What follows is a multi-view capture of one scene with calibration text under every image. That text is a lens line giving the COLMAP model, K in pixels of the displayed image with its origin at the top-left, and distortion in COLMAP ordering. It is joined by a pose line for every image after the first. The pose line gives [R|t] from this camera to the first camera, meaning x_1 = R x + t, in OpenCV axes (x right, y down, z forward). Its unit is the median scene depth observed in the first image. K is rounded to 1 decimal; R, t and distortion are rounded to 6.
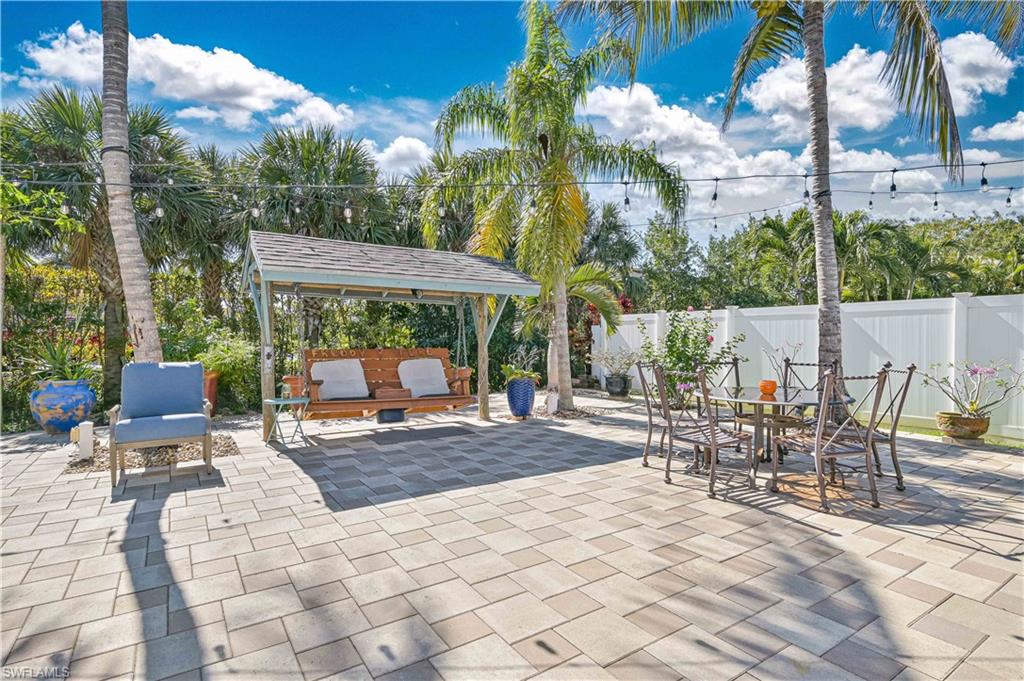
lens RADIAL K [[513.7, 0, 514.1], [0, 513.7, 341.8], [0, 0, 1]] dist [-0.006447, -0.000191]
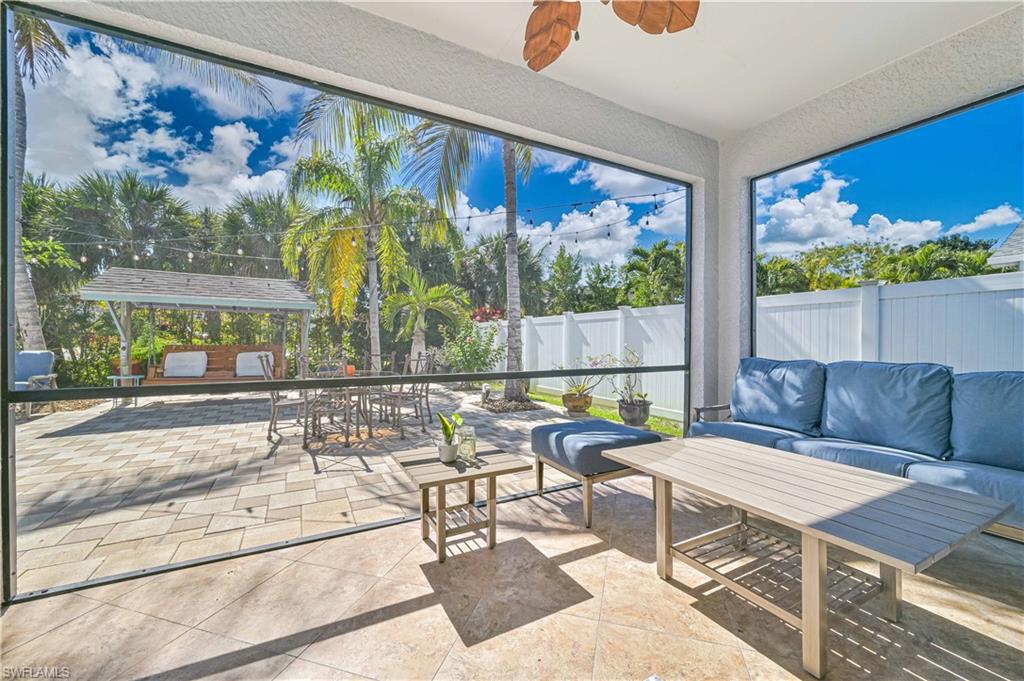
lens RADIAL K [[402.7, 0, 511.7], [0, 402.7, 339.8], [0, 0, 1]] dist [0.003843, 0.000322]
pose [[0.994827, 0.004320, -0.101497, 0.910349], [-0.005396, 0.999932, -0.010329, 0.009589], [0.101445, 0.010823, 0.994782, -0.106084]]
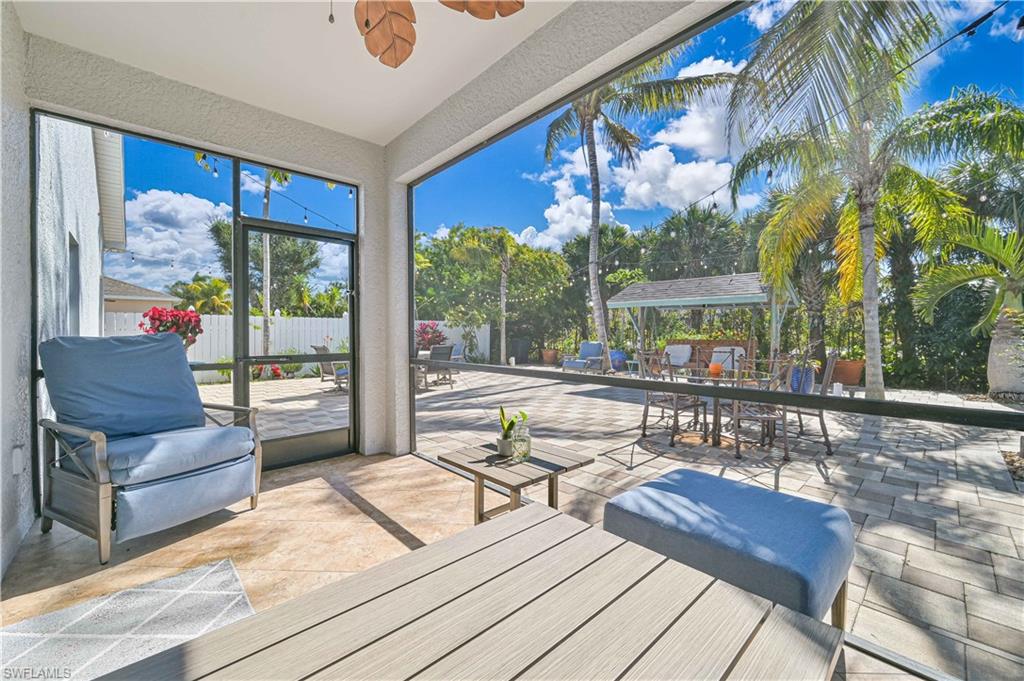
lens RADIAL K [[402.7, 0, 515.2], [0, 402.7, 336.1], [0, 0, 1]] dist [0.003843, 0.000322]
pose [[0.145904, 0.006667, -0.989276, 1.235123], [-0.008123, 0.999952, 0.005541, 0.002364], [0.989265, 0.007228, 0.145951, 0.259715]]
